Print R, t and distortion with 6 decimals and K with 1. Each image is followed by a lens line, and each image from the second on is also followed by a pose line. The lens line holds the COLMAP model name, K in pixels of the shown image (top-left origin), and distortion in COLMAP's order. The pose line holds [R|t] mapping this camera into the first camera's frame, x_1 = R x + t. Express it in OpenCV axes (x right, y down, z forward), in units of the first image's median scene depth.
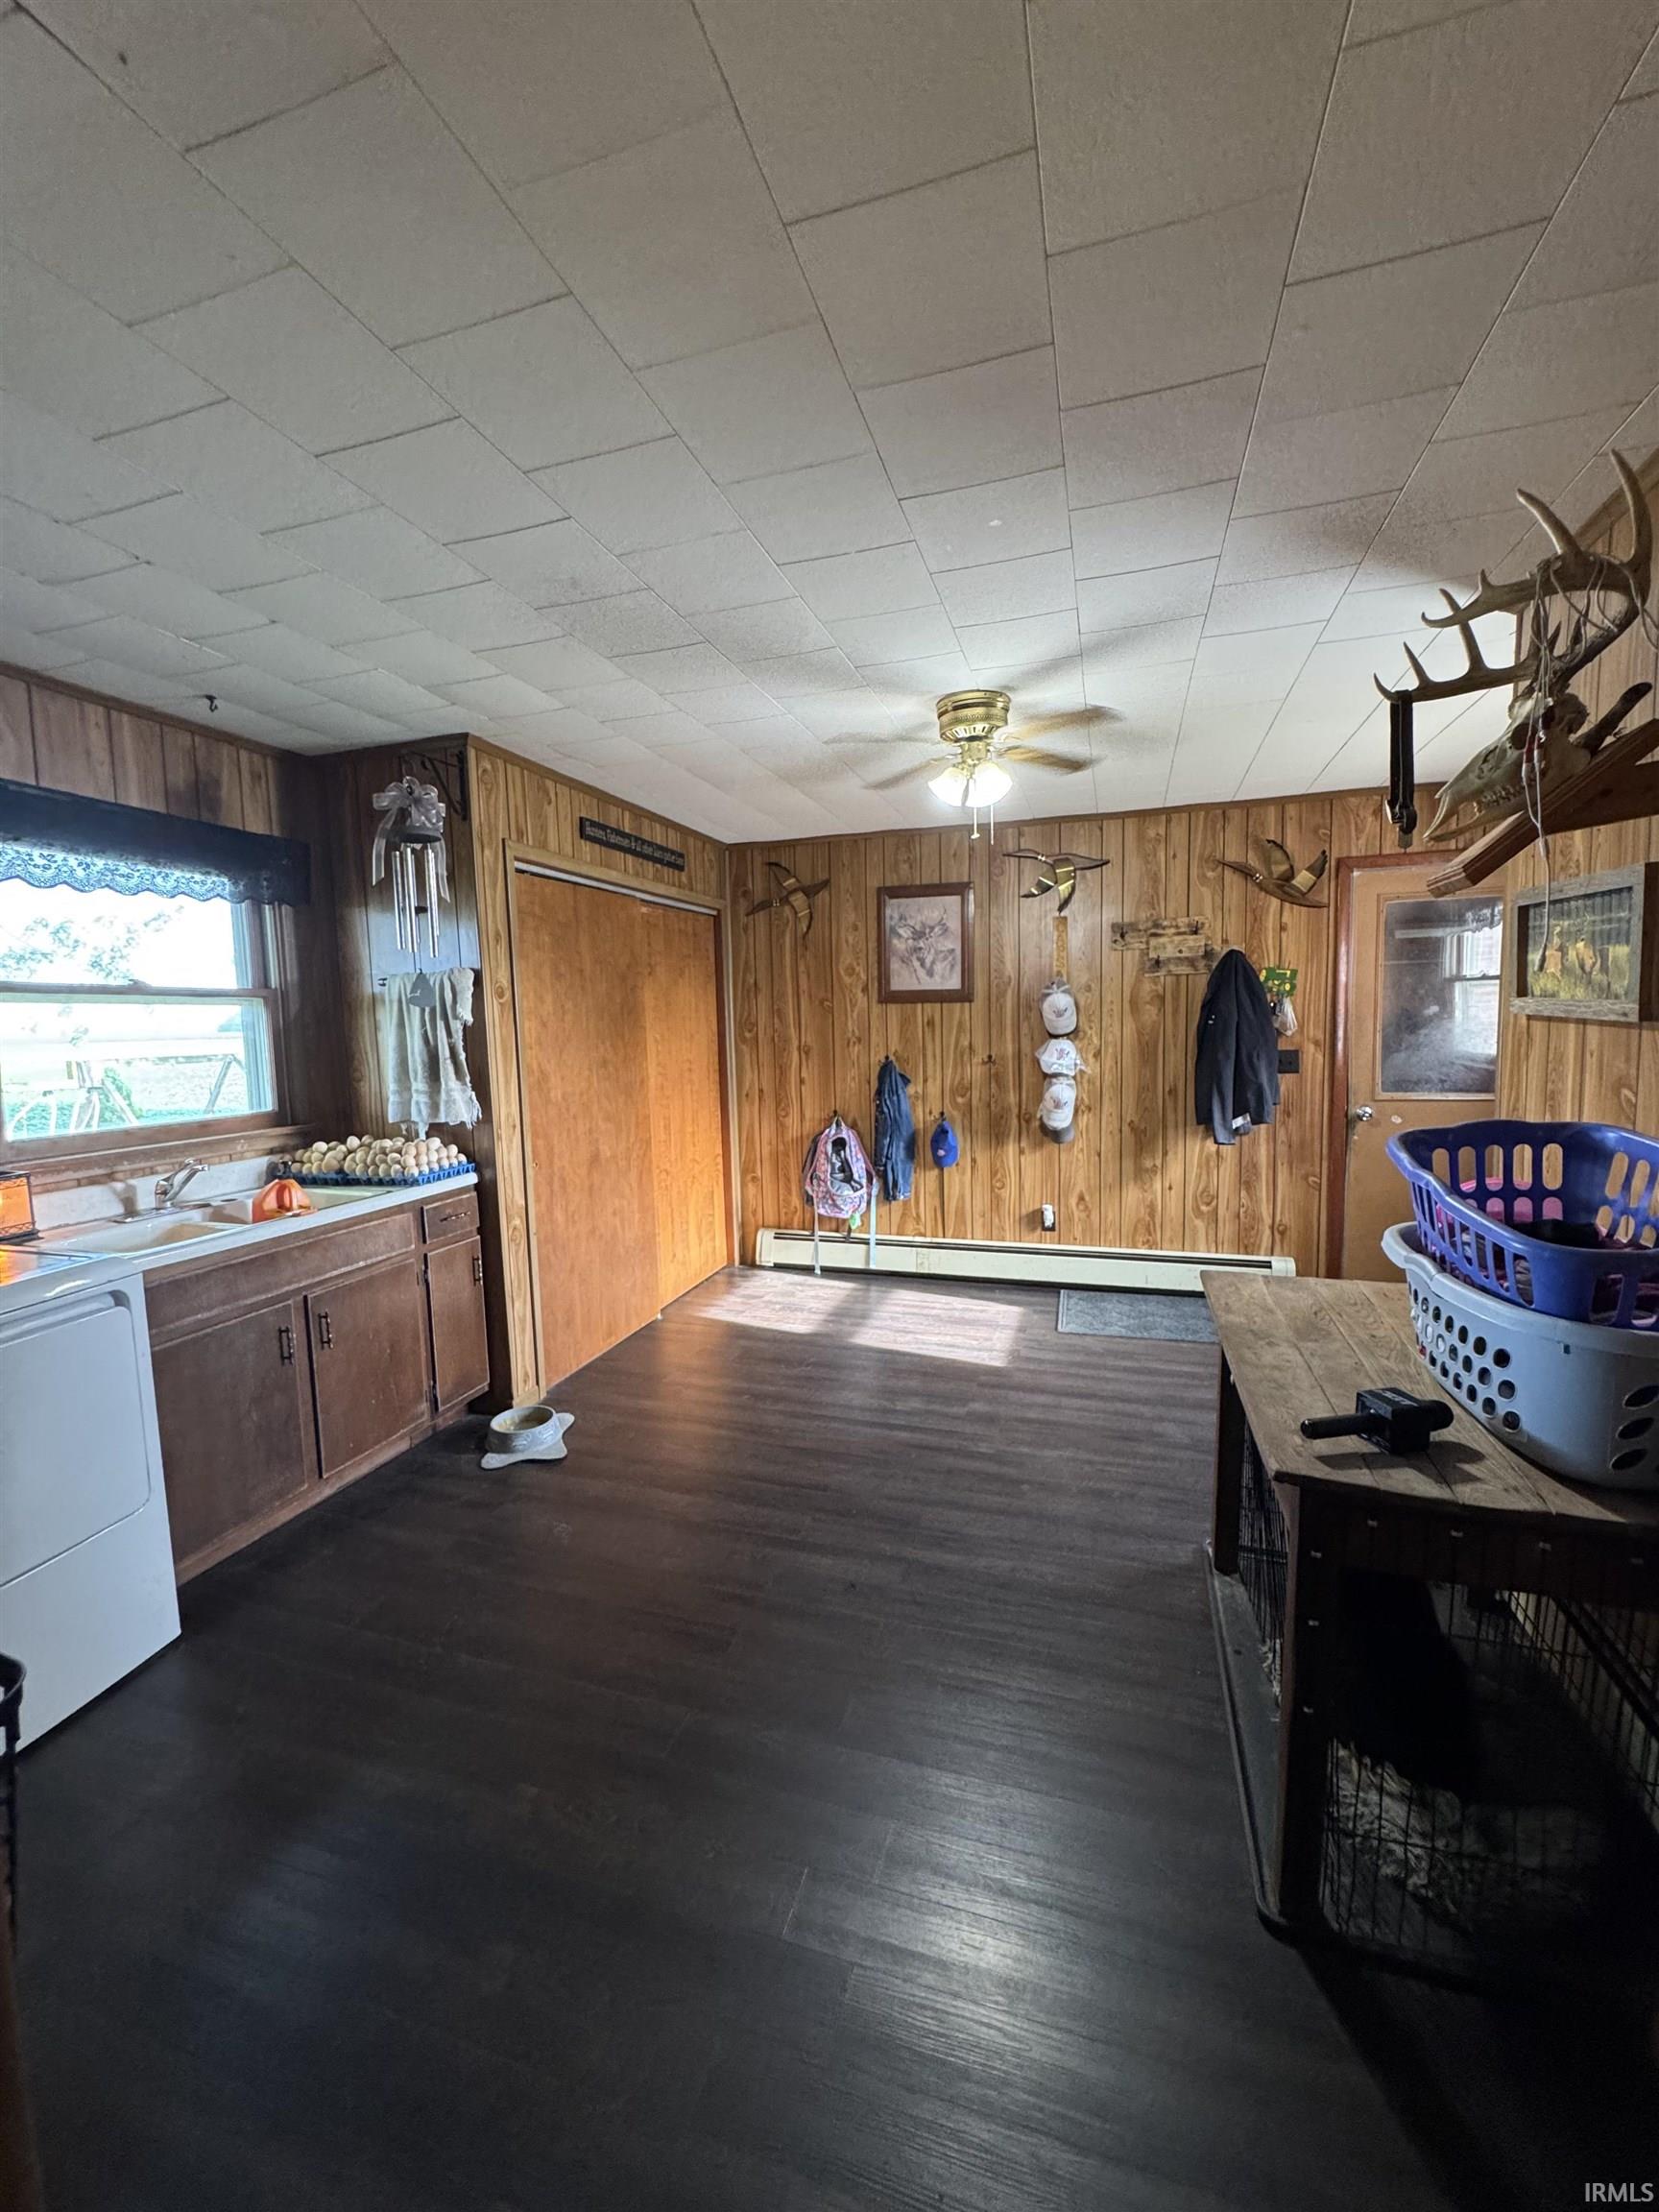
lens RADIAL K [[889.3, 0, 837.9], [0, 889.3, 1099.0], [0, 0, 1]] dist [-0.000627, -0.000062]
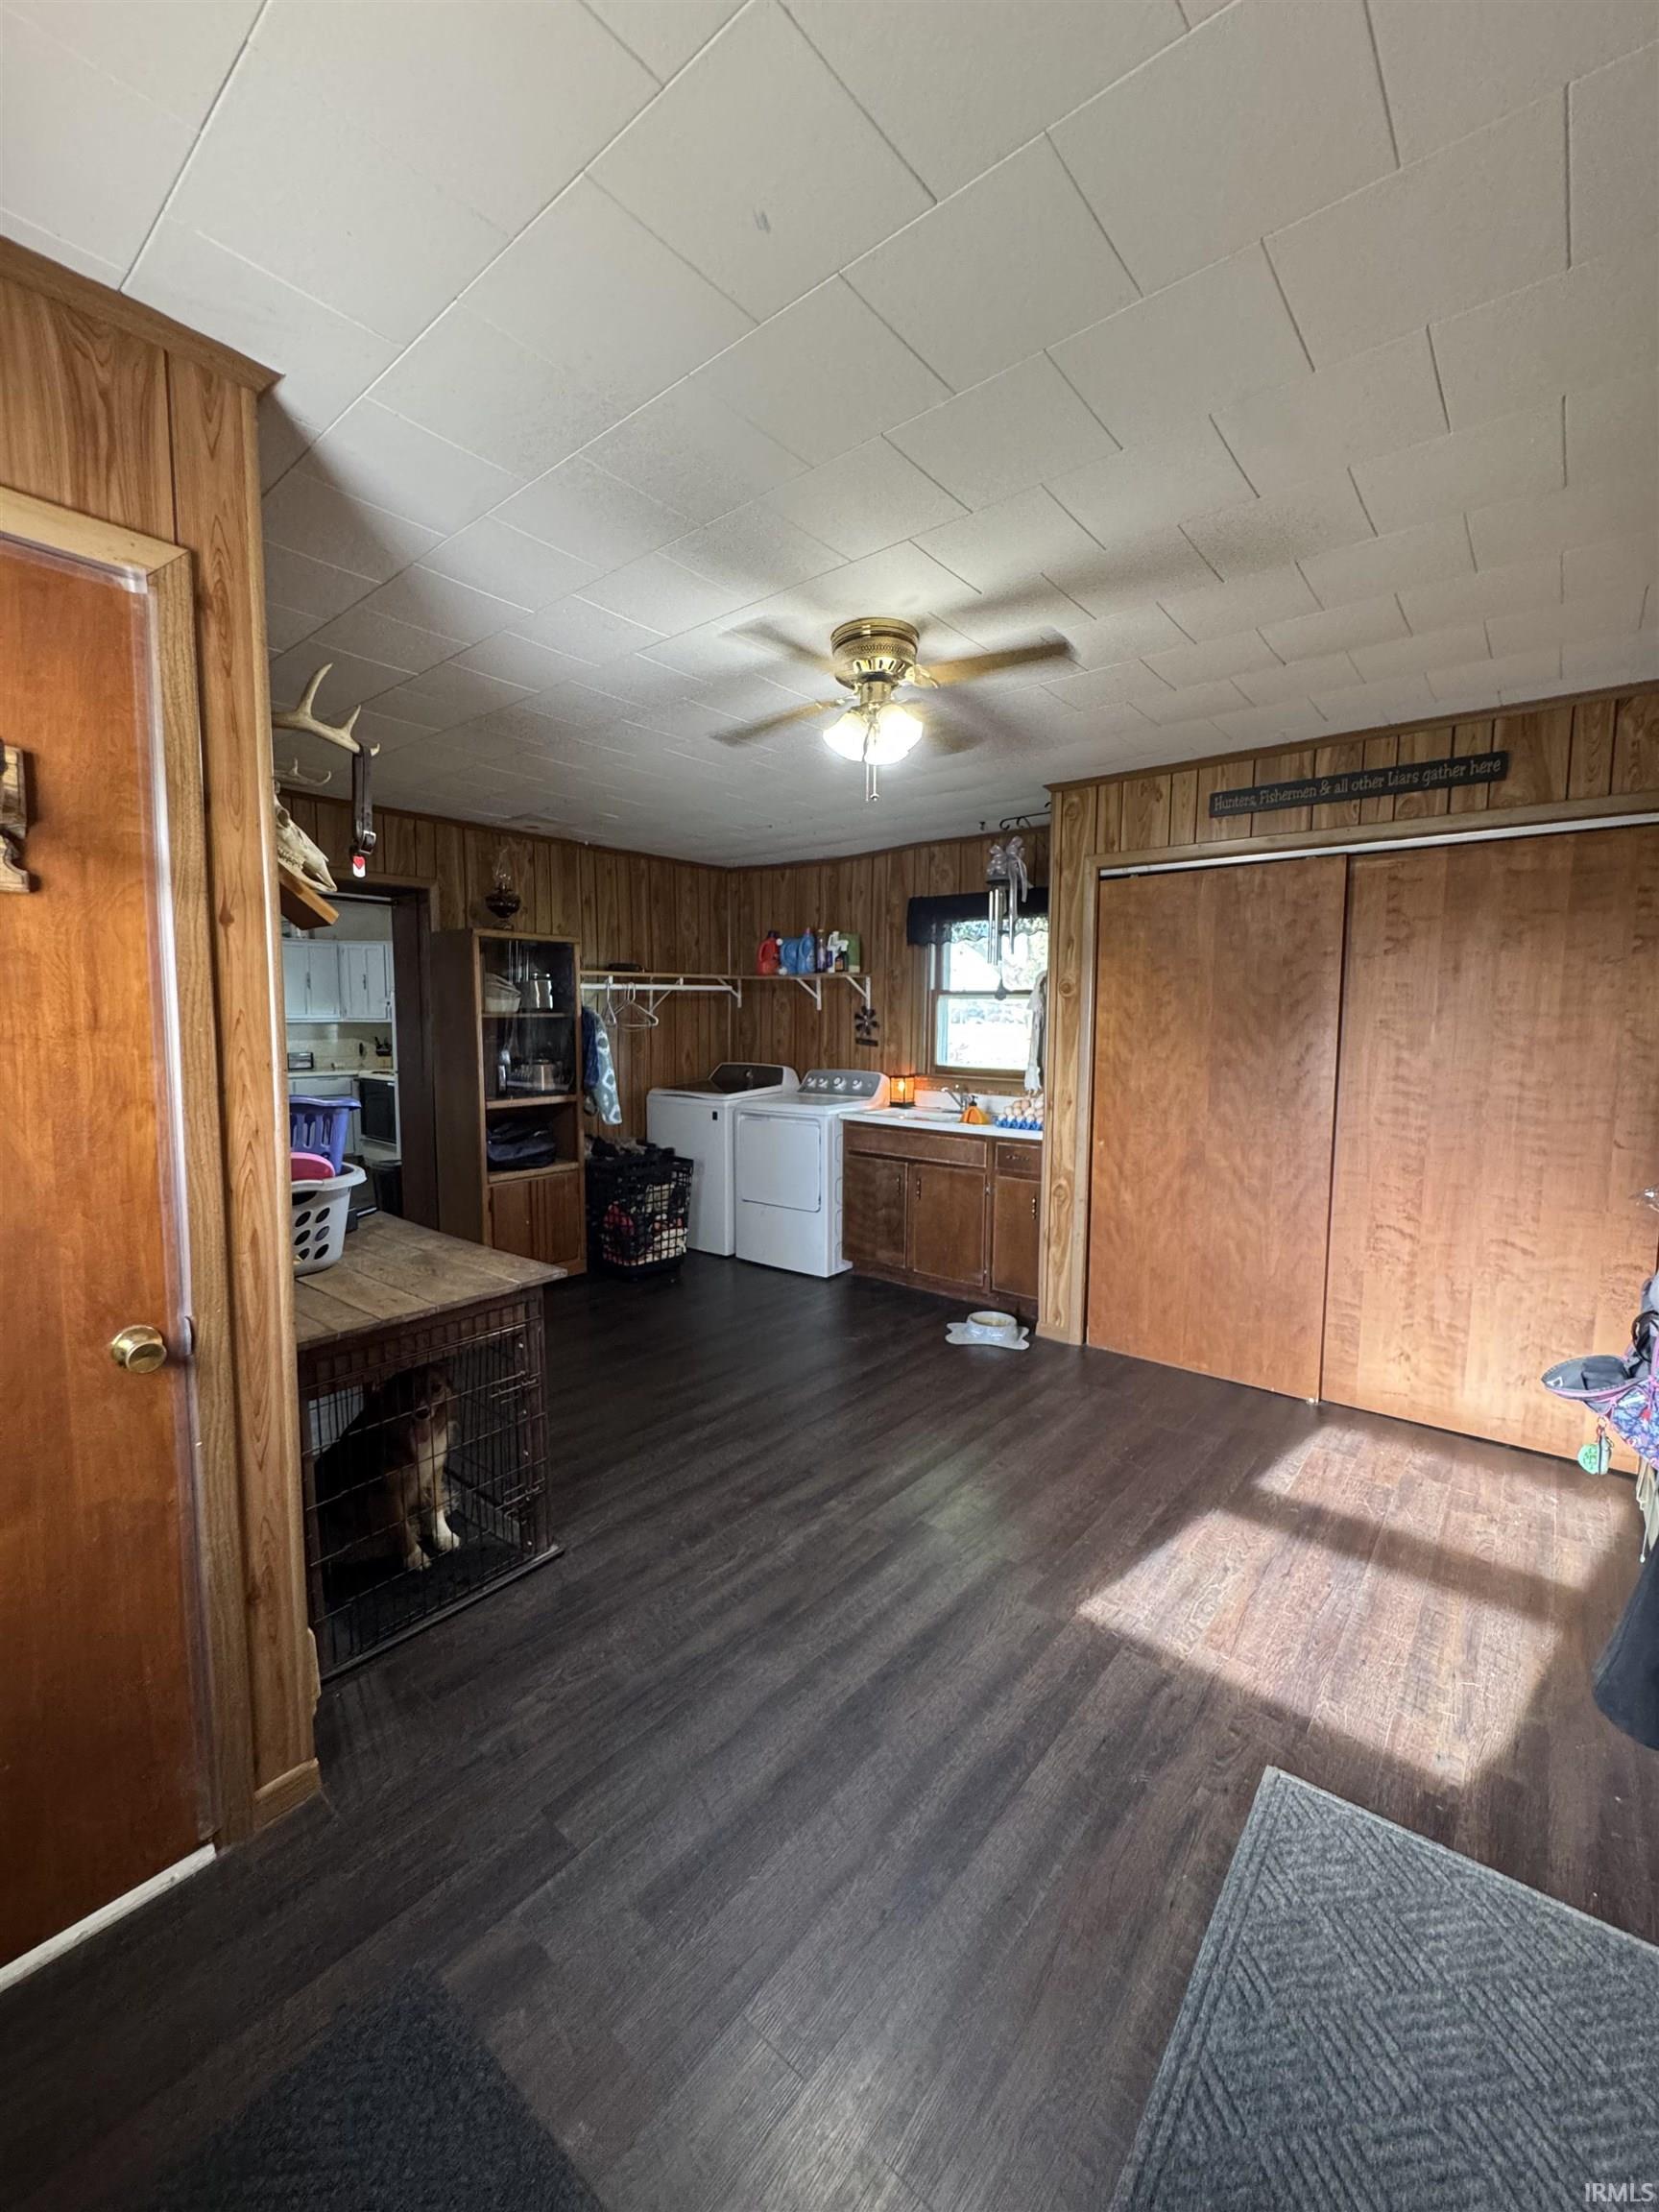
lens RADIAL K [[889.3, 0, 836.5], [0, 889.3, 1101.0], [0, 0, 1]] dist [-0.000627, -0.000062]
pose [[-0.377629, 0.101888, -0.920334, 0.697499], [-0.091335, 0.984982, 0.146521, -0.094330], [0.921441, 0.139389, -0.362652, 0.948231]]
